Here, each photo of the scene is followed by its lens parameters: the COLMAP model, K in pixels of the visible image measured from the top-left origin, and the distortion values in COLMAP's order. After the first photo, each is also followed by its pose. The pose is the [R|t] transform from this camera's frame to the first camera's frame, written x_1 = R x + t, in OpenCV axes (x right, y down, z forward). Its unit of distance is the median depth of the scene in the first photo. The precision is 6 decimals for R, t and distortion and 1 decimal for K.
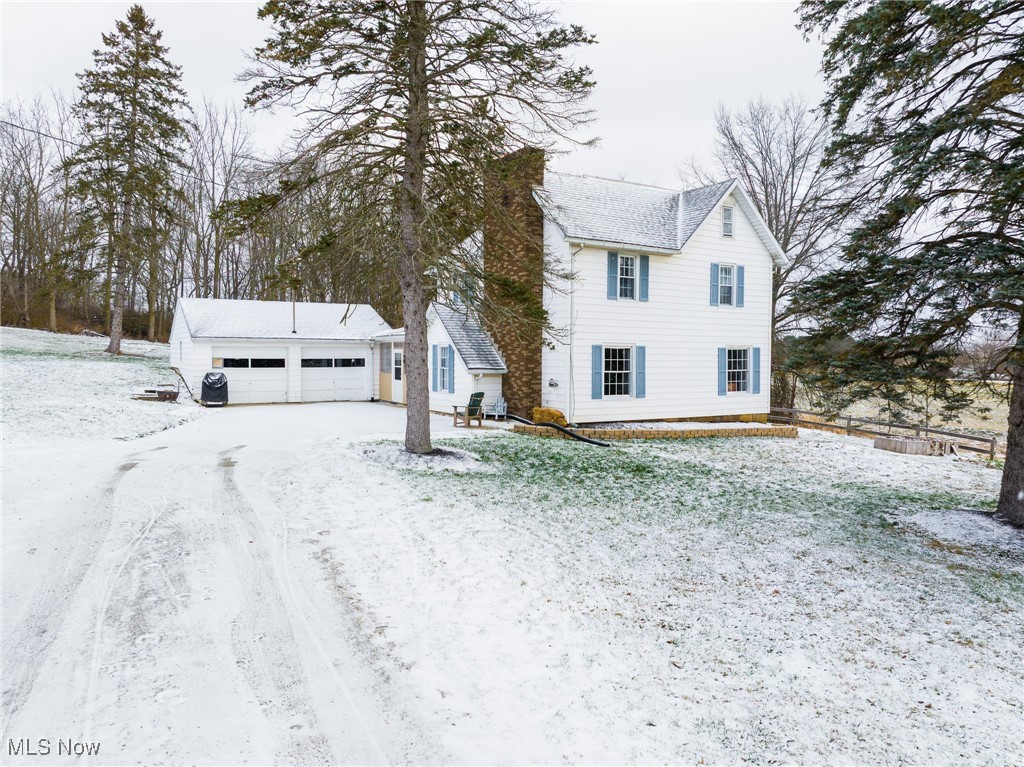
lens RADIAL K [[720.1, 0, 514.1], [0, 720.1, 380.7], [0, 0, 1]] dist [-0.008066, -0.000555]
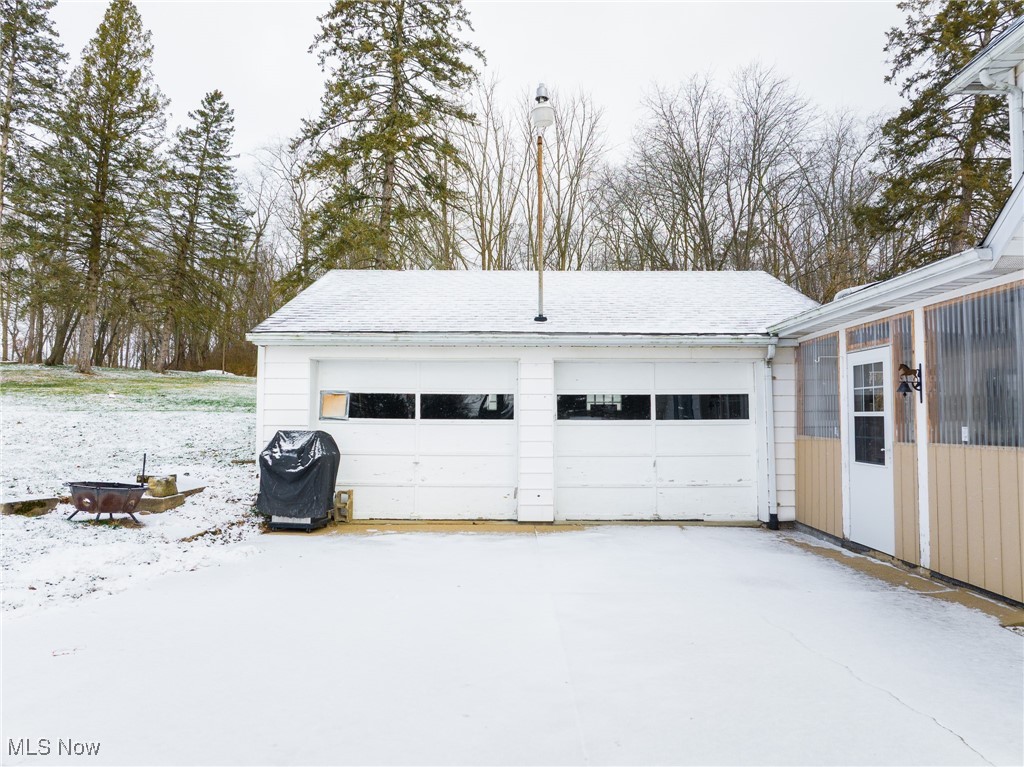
lens RADIAL K [[720.1, 0, 514.4], [0, 720.1, 382.1], [0, 0, 1]] dist [-0.008066, -0.000555]
pose [[0.858906, -0.031709, -0.511150, -0.136301], [-0.016165, 0.995905, -0.088944, -0.005049], [0.511878, 0.084658, 0.854877, 0.691796]]
